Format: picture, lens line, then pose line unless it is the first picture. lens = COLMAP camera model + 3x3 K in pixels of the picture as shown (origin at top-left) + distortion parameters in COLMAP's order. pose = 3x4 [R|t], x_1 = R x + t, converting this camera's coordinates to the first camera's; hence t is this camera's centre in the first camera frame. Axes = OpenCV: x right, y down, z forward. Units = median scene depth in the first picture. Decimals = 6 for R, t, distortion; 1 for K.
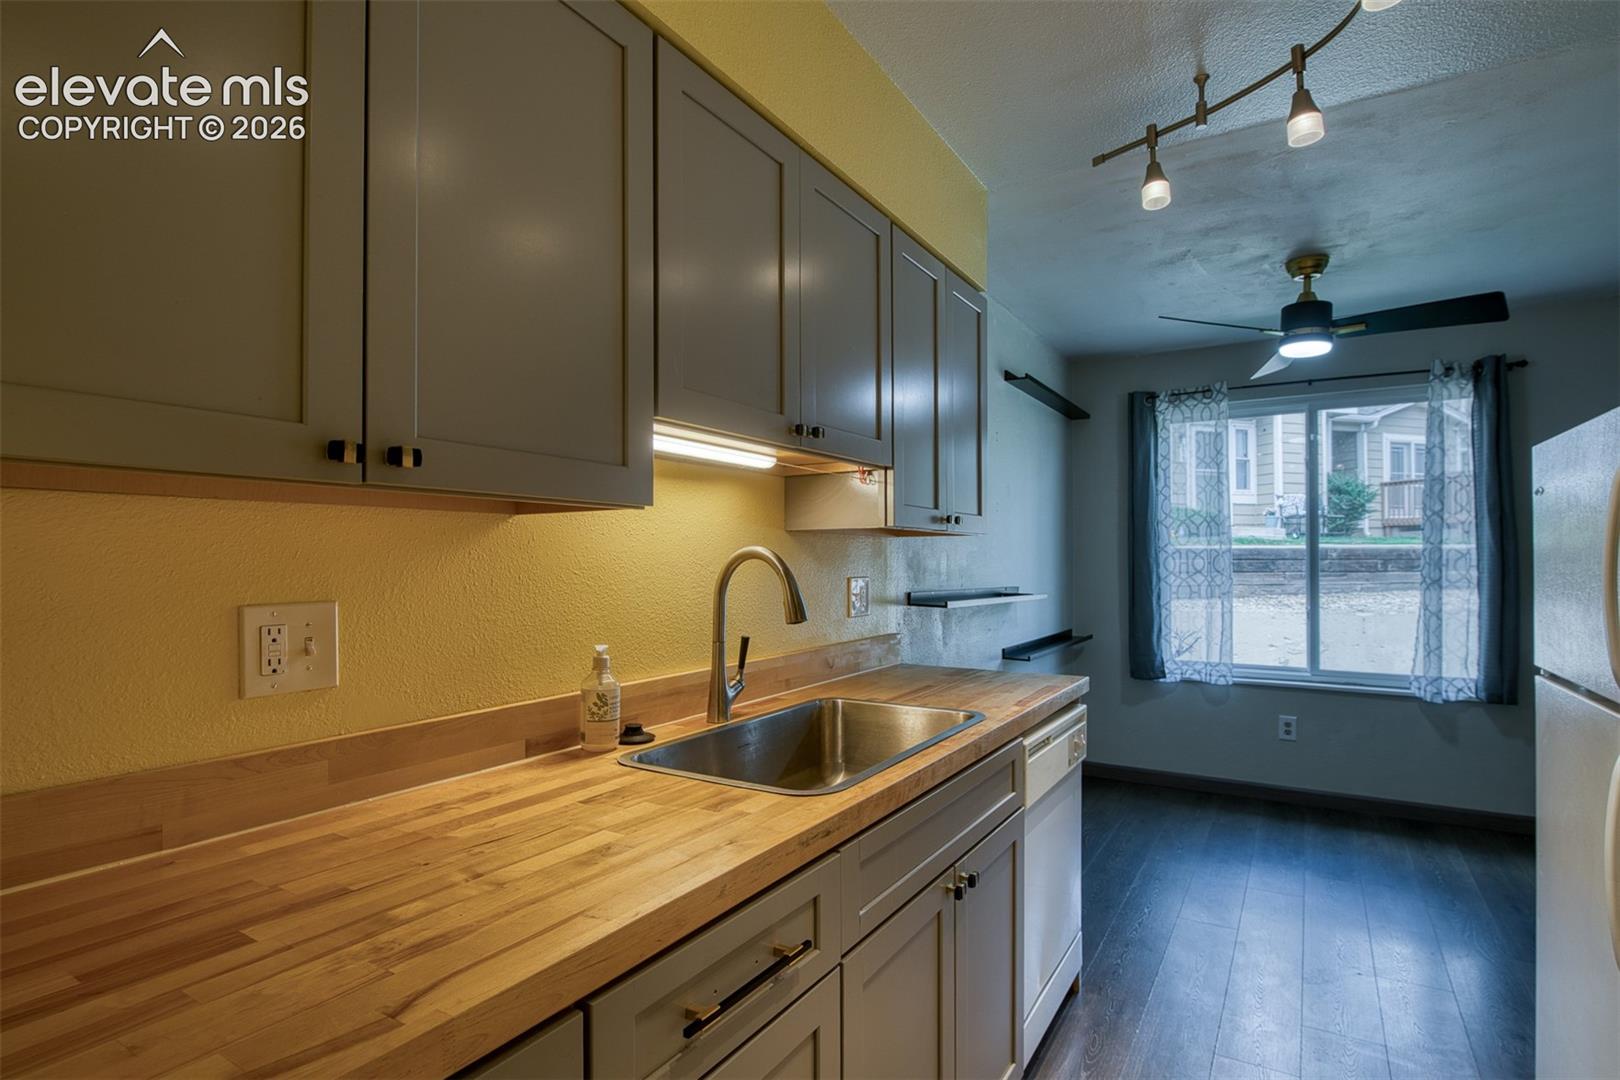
lens RADIAL K [[802.6, 0, 815.7], [0, 802.6, 550.0], [0, 0, 1]] dist [-0.014278, 0.000029]
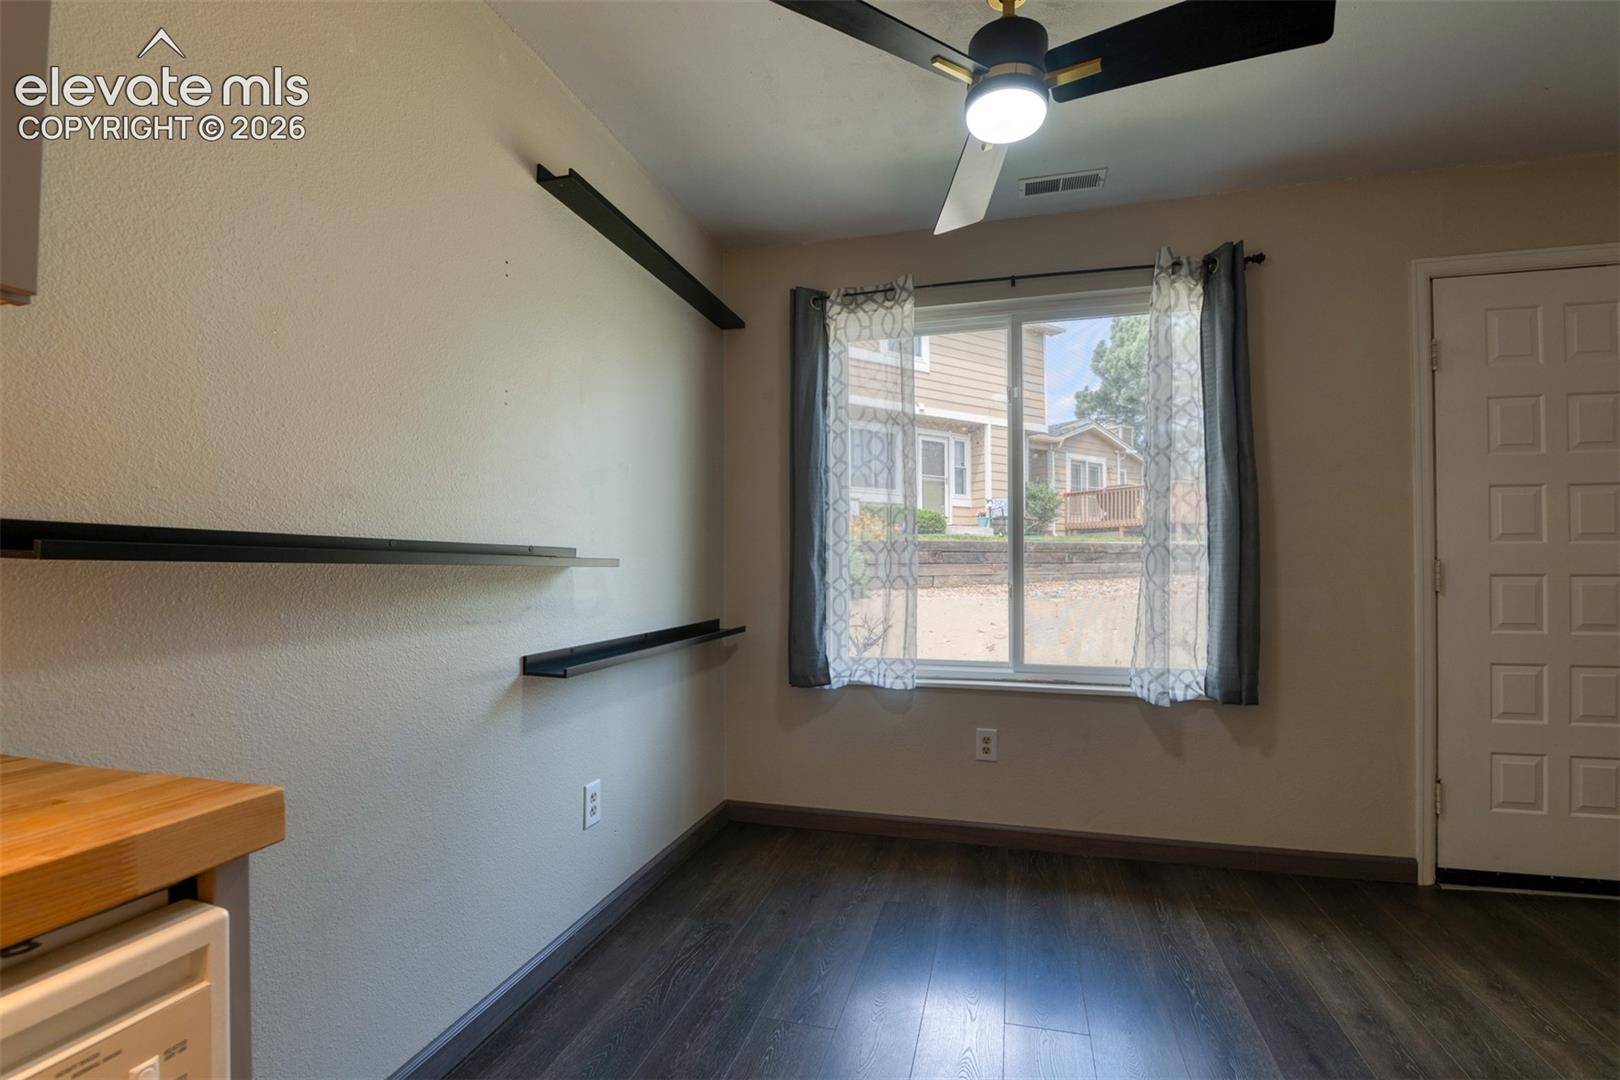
lens RADIAL K [[710.9, 0, 830.2], [0, 710.9, 551.9], [0, 0, 1]] dist [-0.000246, -0.000037]
pose [[0.954274, 0.002942, 0.298919, 0.247216], [-0.002231, 0.999994, -0.002718, 0.044406], [-0.298925, 0.001927, 0.954275, 0.399444]]
